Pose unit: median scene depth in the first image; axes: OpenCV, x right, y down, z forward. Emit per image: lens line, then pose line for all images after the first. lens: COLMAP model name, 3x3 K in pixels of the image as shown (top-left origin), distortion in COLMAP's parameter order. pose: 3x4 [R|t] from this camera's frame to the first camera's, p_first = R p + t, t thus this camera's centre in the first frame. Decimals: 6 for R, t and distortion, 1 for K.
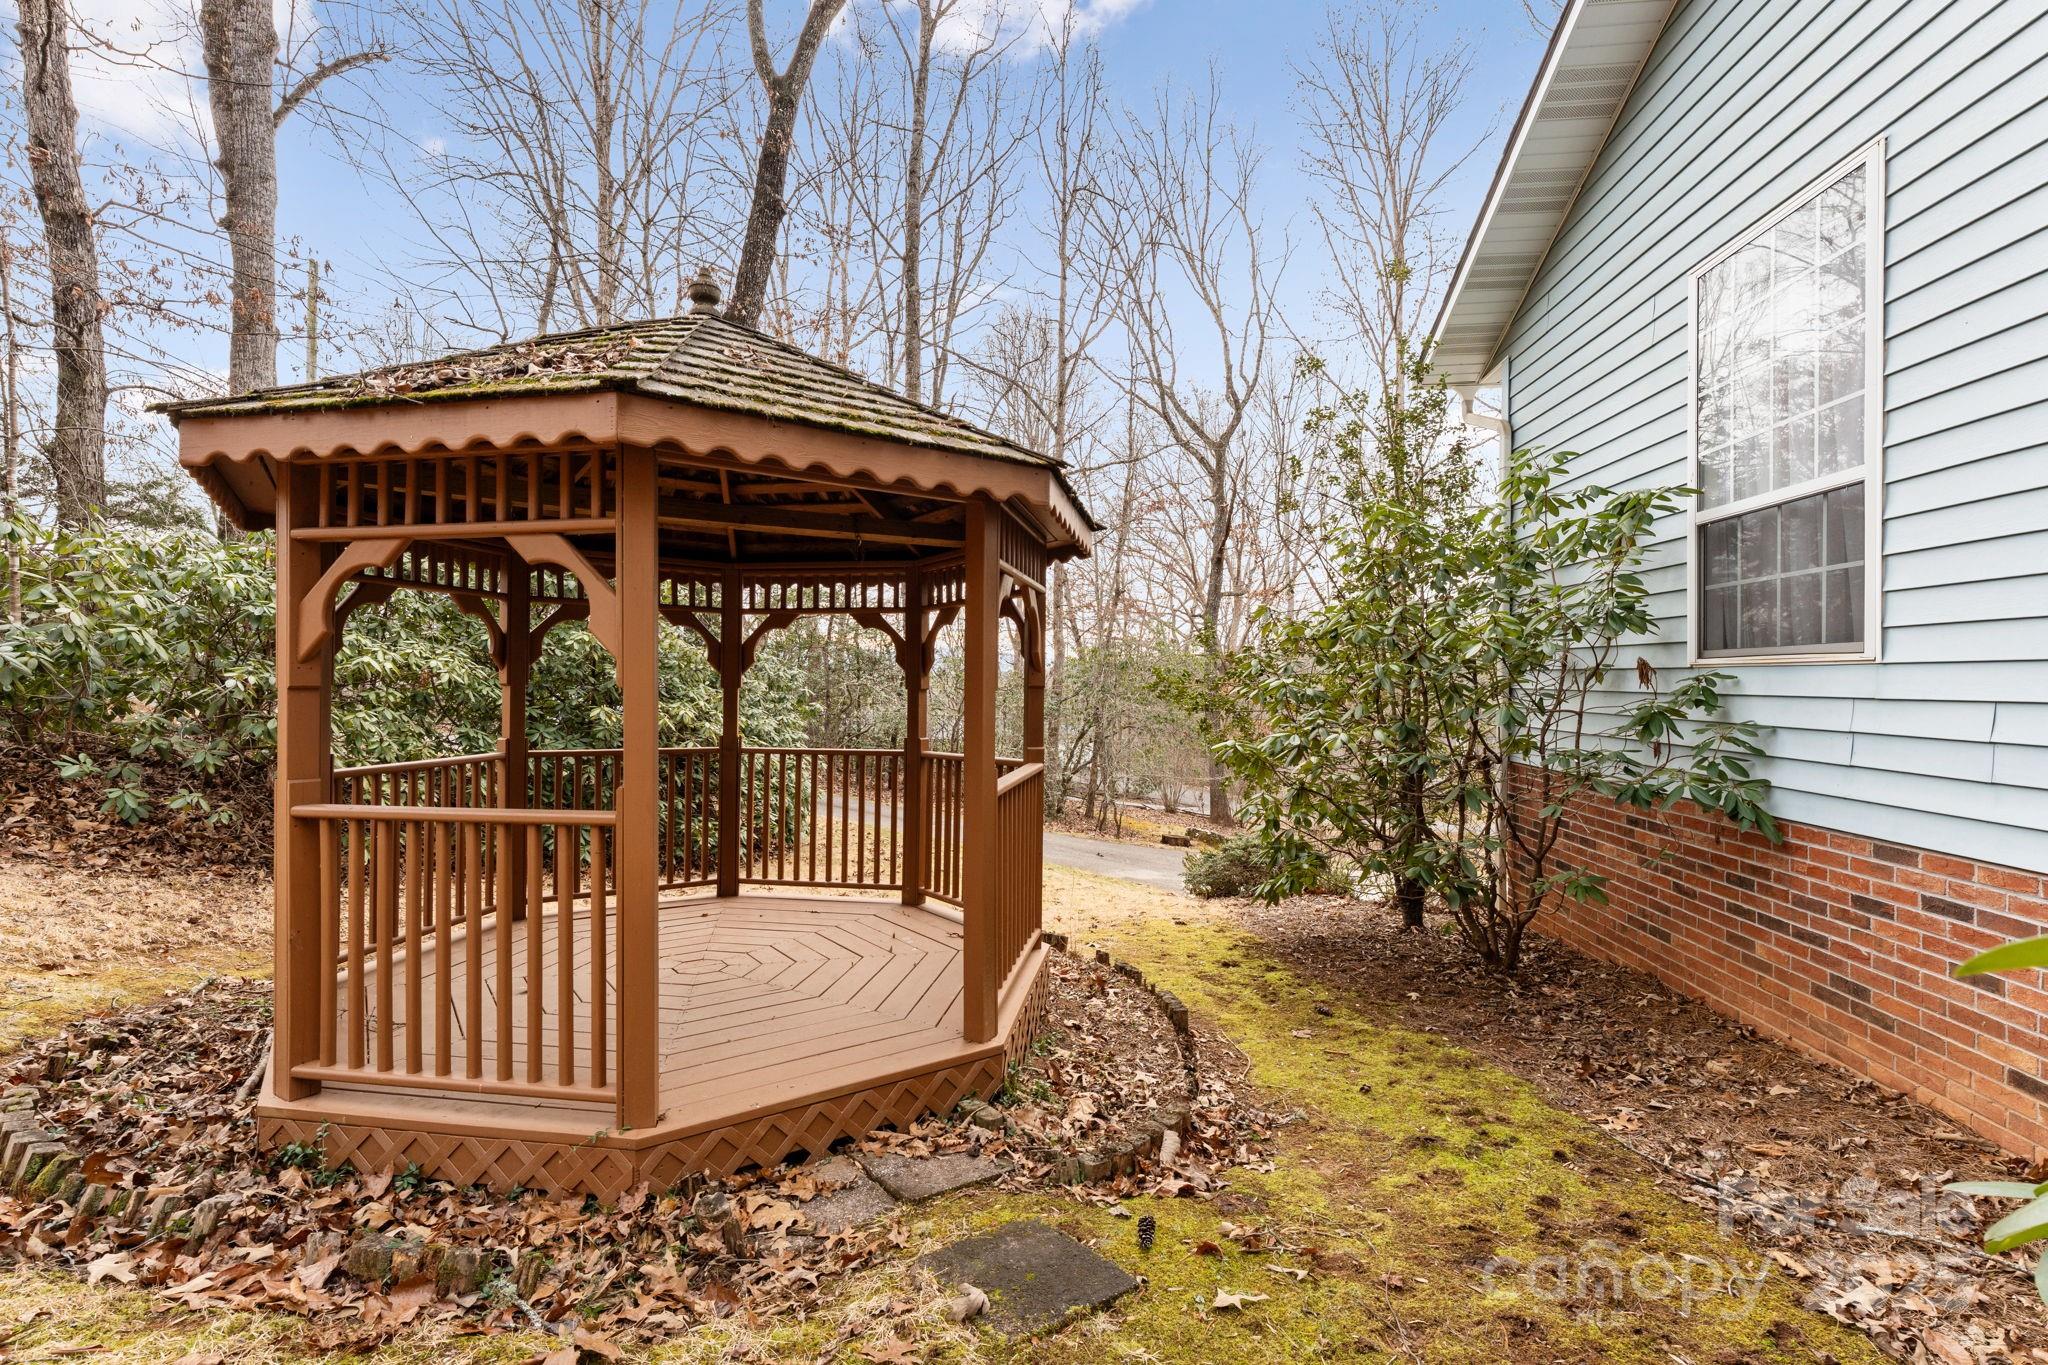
lens RADIAL K [[932.6, 0, 1030.1], [0, 932.6, 682.0], [0, 0, 1]] dist [0.001536, 0.000100]
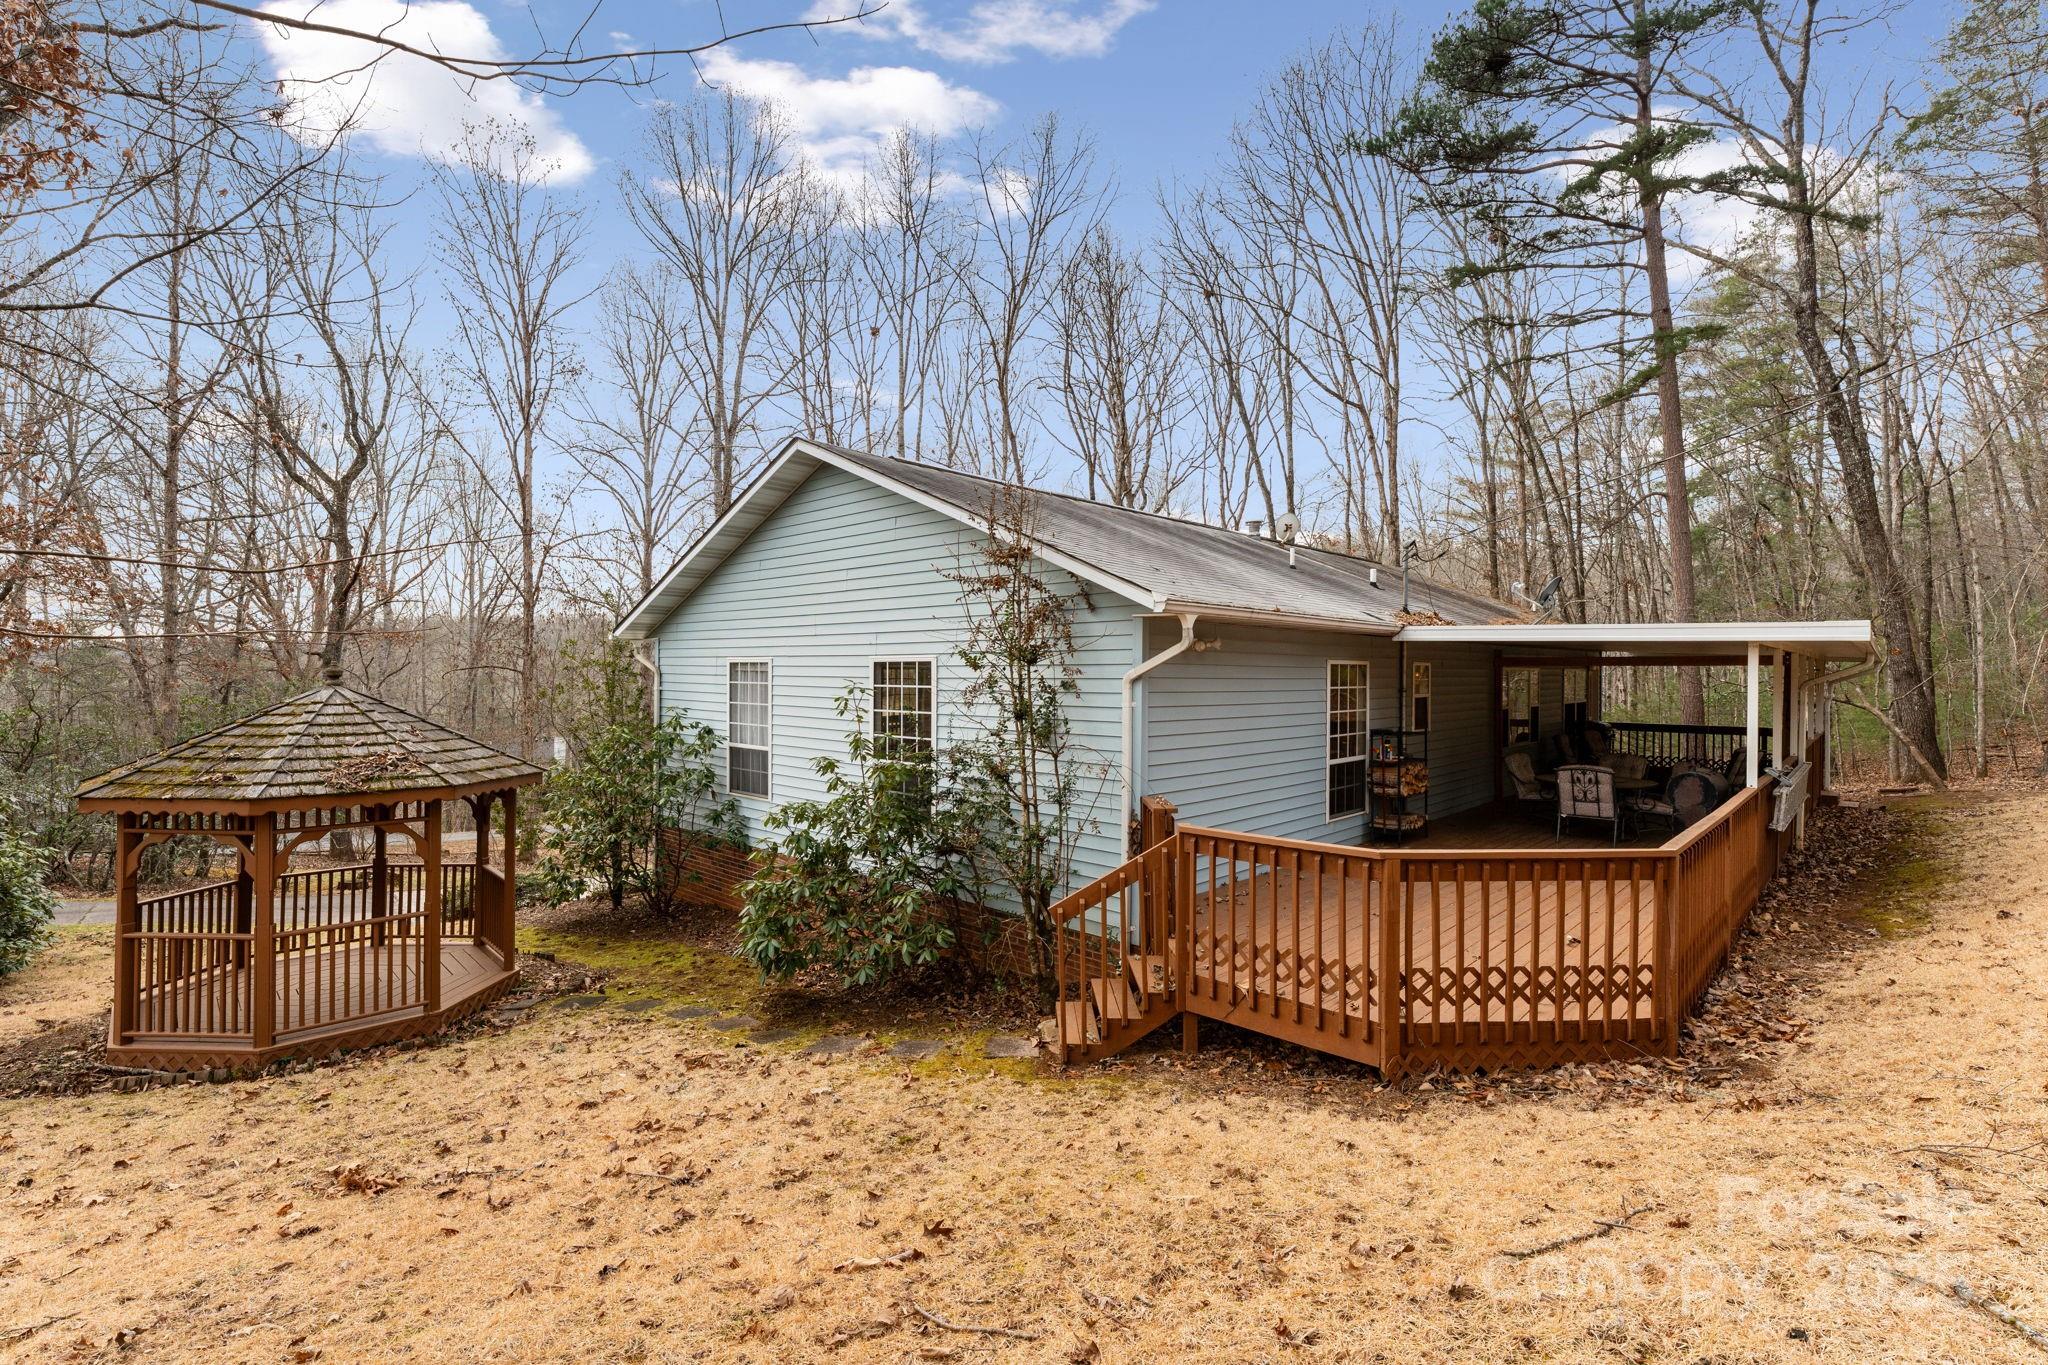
lens RADIAL K [[932.6, 0, 1026.5], [0, 932.6, 679.8], [0, 0, 1]] dist [0.001536, 0.000100]
pose [[0.615812, -0.011018, 0.787816, -1.105019], [0.000141, 0.999904, 0.013875, -0.456284], [-0.787893, -0.008433, 0.615754, -1.670492]]
